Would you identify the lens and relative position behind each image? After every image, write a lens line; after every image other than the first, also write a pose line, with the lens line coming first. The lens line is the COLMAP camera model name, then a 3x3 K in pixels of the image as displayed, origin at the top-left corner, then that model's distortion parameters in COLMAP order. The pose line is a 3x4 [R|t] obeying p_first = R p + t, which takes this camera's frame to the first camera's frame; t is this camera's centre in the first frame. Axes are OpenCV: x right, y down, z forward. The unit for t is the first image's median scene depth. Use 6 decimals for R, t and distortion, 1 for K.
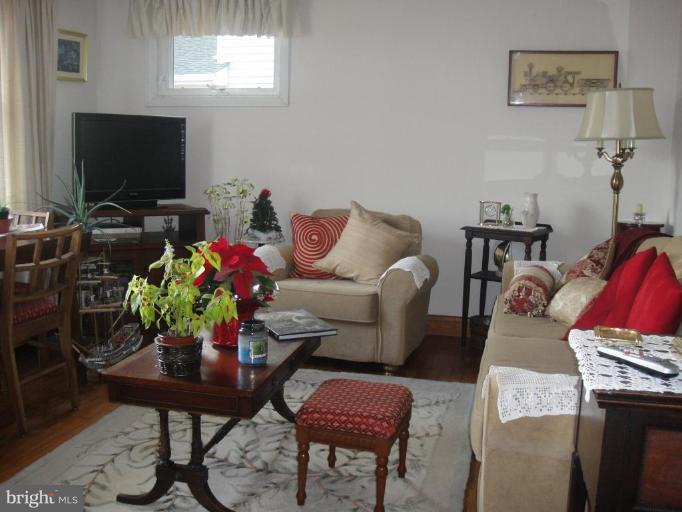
lens RADIAL K [[789.6, 0, 341.0], [0, 789.6, 256.0], [0, 0, 1]] dist [-0.130031, 0.006393]
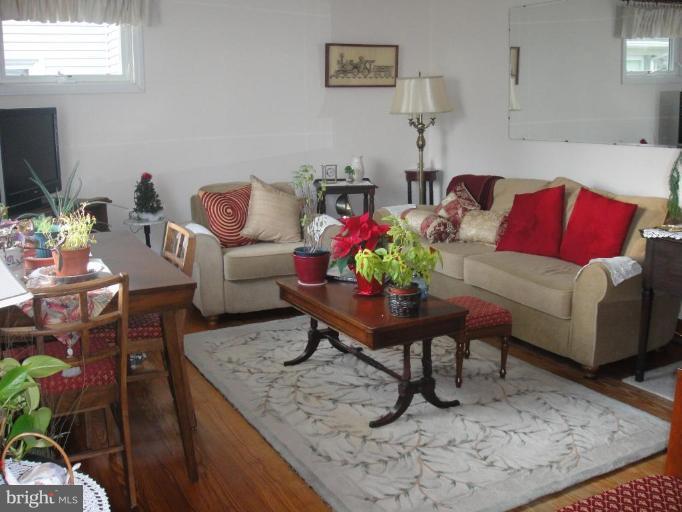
lens RADIAL K [[789.6, 0, 341.0], [0, 789.6, 256.0], [0, 0, 1]] dist [-0.130031, 0.006393]
pose [[0.715817, -0.165128, 0.678482, -0.685419], [0.122255, 0.986266, 0.111054, -0.064232], [-0.687502, 0.003454, 0.726174, 0.071520]]
